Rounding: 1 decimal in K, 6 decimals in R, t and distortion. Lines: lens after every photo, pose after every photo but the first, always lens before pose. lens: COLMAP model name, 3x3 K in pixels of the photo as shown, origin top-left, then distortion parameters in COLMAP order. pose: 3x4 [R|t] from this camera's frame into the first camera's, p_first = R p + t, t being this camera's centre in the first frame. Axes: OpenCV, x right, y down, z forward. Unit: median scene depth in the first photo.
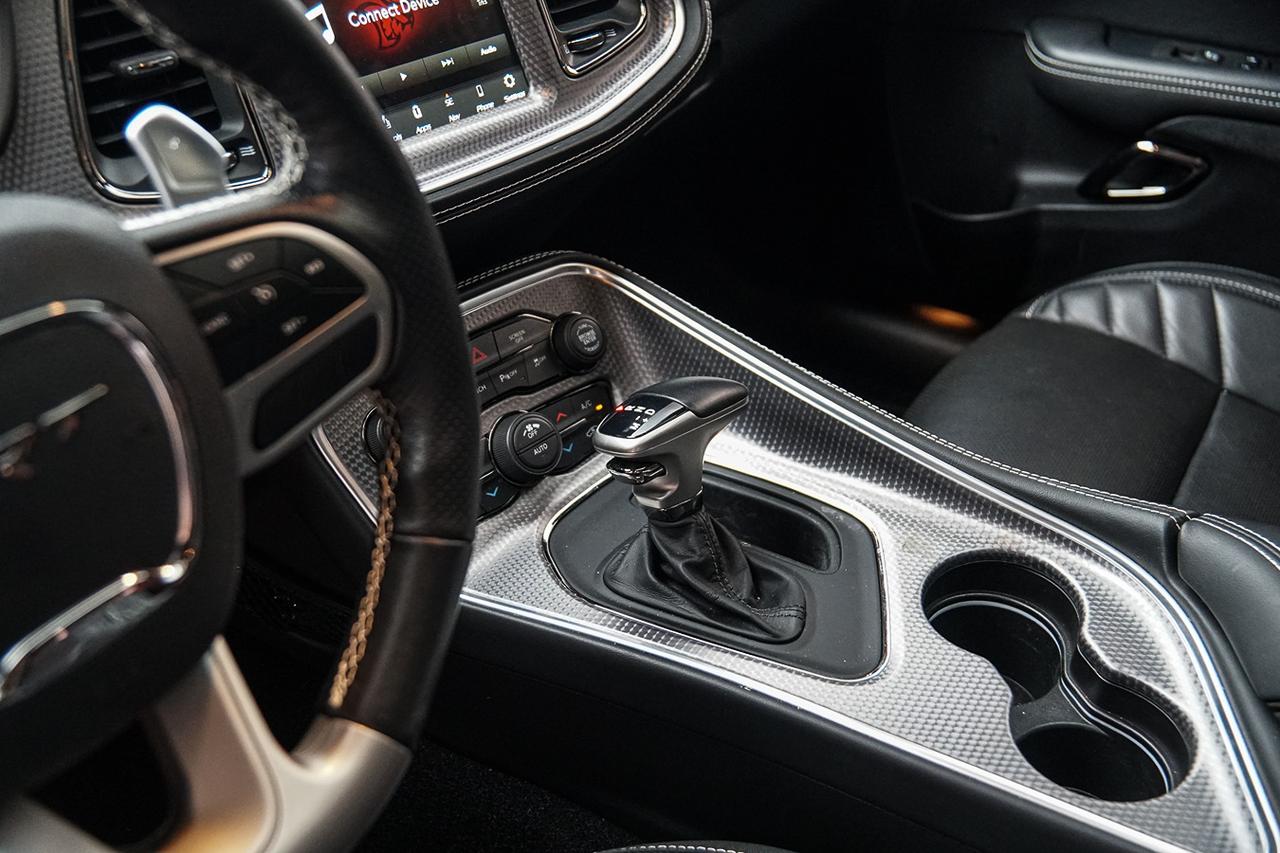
lens RADIAL K [[1334.0, 0, 640.0], [0, 1334.0, 426.5], [0, 0, 1]] dist [0.003653, 0.036246]
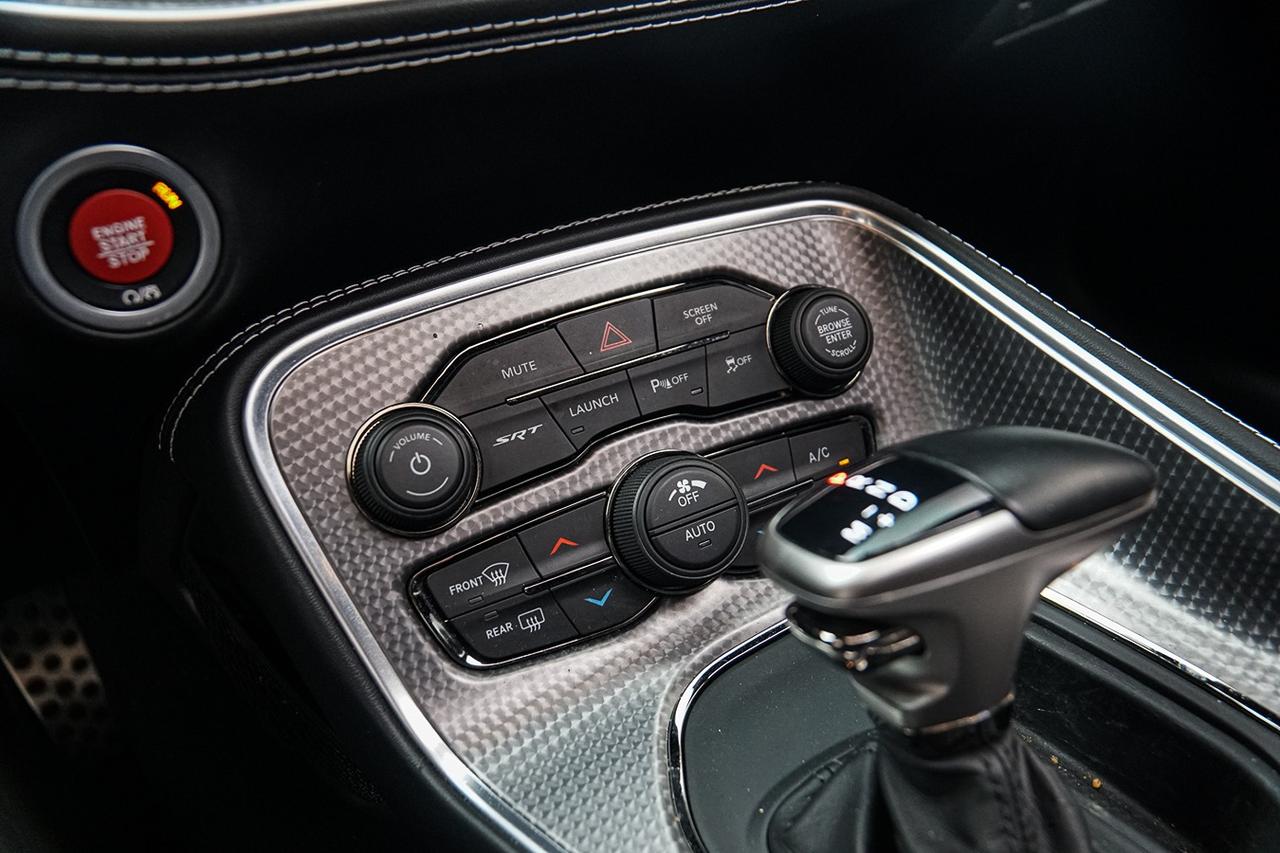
lens RADIAL K [[1060.6, 0, 640.0], [0, 1060.6, 426.5], [0, 0, 1]] dist [-0.083625, 0.006070]
pose [[0.941672, 0.123739, -0.312959, 0.026062], [-0.129113, 0.991623, 0.003580, -0.020971], [0.310780, 0.037036, 0.949760, 0.600463]]
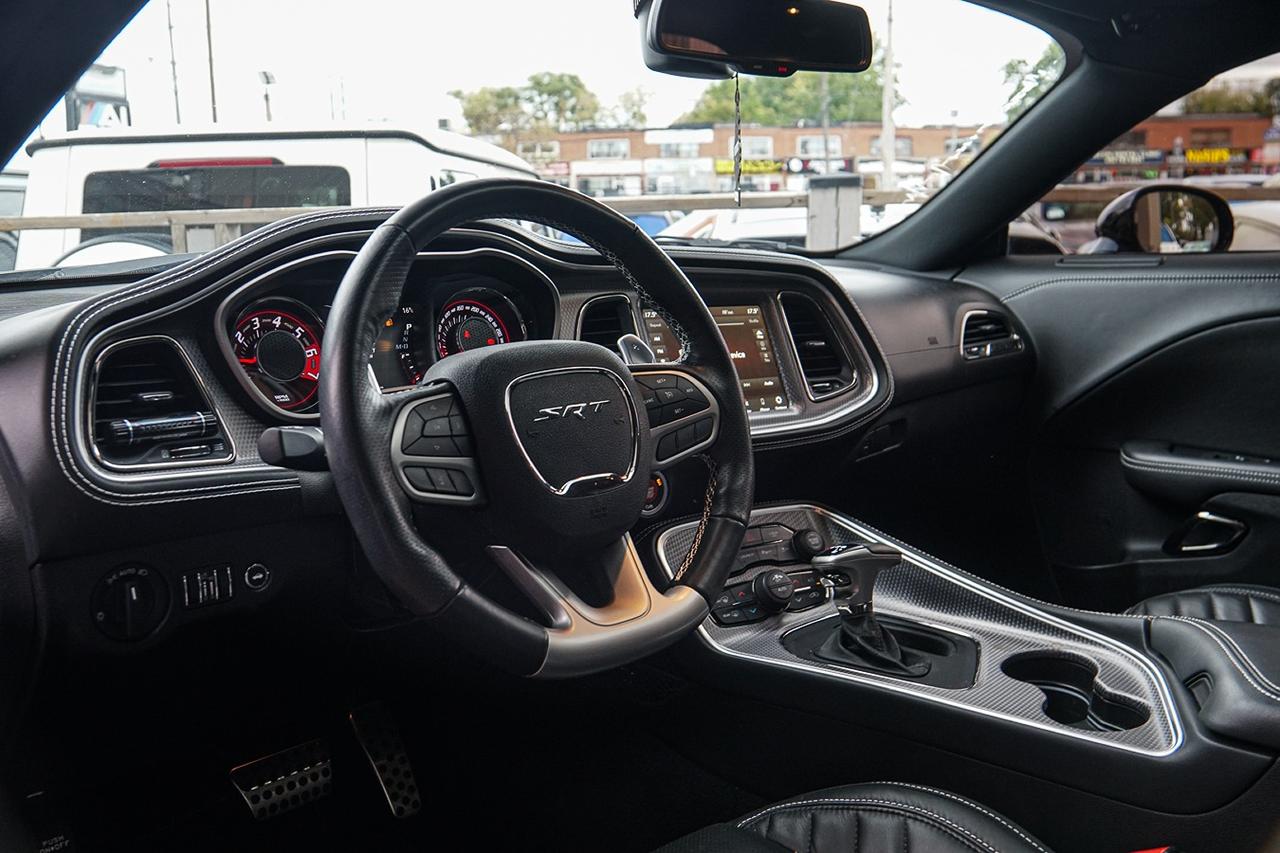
lens RADIAL K [[1190.5, 0, 641.3], [0, 1190.5, 383.8], [0, 0, 1]] dist [-0.005242, -0.082686]
pose [[0.975727, 0.022595, -0.217822, 0.078189], [-0.118527, 0.890867, -0.438529, 0.478664], [0.184142, 0.453702, 0.871921, -0.509414]]
